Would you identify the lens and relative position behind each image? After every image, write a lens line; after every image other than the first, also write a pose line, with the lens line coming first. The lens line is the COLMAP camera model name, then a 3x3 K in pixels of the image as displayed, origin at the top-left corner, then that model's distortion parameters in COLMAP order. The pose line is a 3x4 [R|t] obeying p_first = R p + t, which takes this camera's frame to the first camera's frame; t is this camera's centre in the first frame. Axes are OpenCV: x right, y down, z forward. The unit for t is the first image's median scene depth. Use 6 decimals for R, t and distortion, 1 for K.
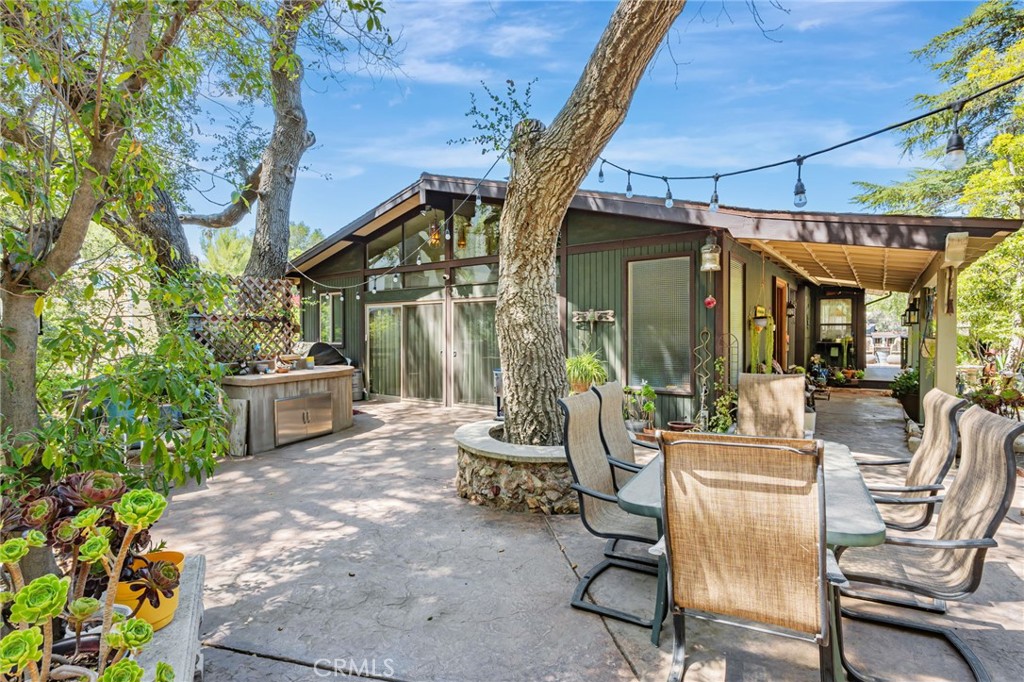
lens RADIAL K [[509.4, 0, 512.0], [0, 509.4, 341.0], [0, 0, 1]] dist [0.004810, 0.000964]
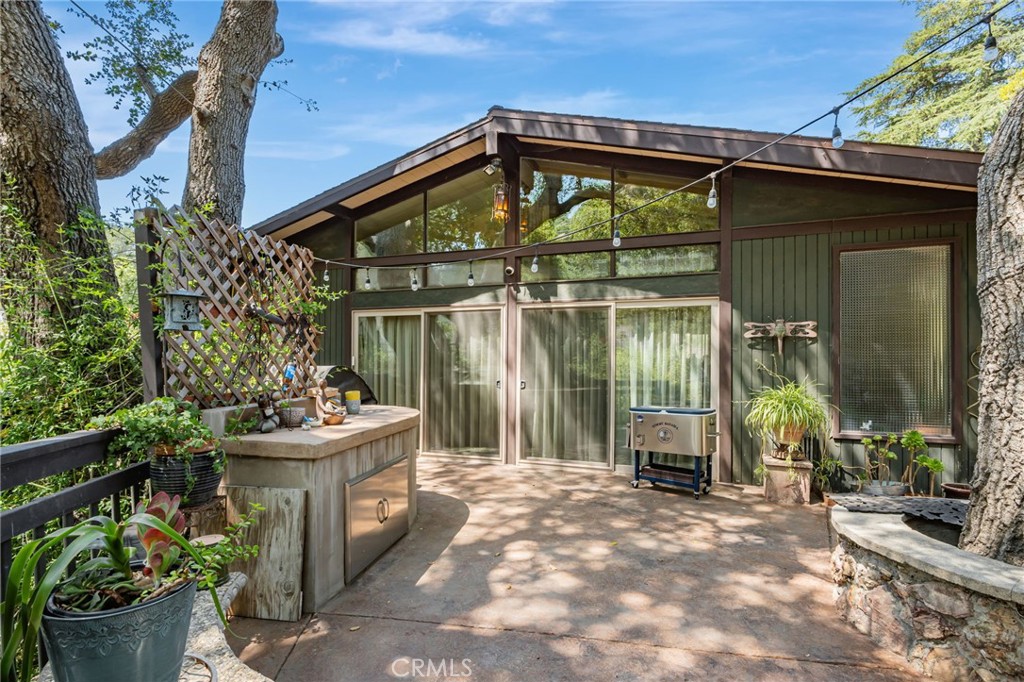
lens RADIAL K [[518.6, 0, 508.0], [0, 518.6, 364.9], [0, 0, 1]] dist [0.000295, 0.001437]
pose [[0.967165, 0.007212, 0.254047, -0.314143], [-0.004150, 0.999912, -0.012587, 0.007527], [-0.254116, 0.011119, 0.967110, 0.350972]]
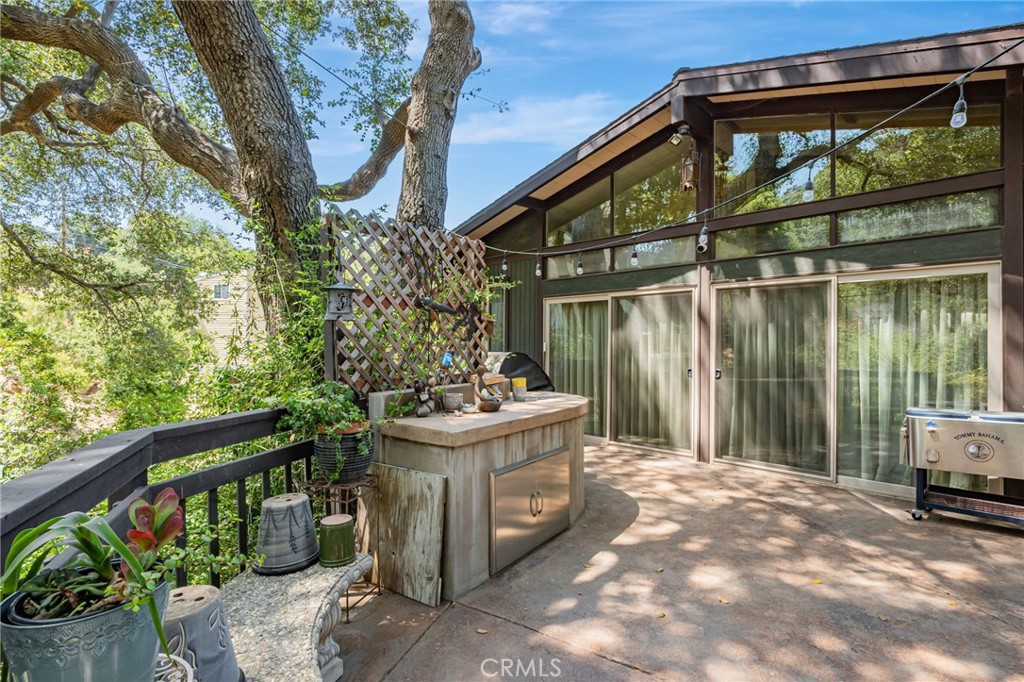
lens RADIAL K [[502.4, 0, 513.2], [0, 502.4, 344.3], [0, 0, 1]] dist [-0.003535, 0.000876]
pose [[0.987980, 0.009113, -0.154313, -0.266287], [-0.012371, 0.999720, -0.020169, 0.004784], [0.154086, 0.021836, 0.987816, 0.388760]]
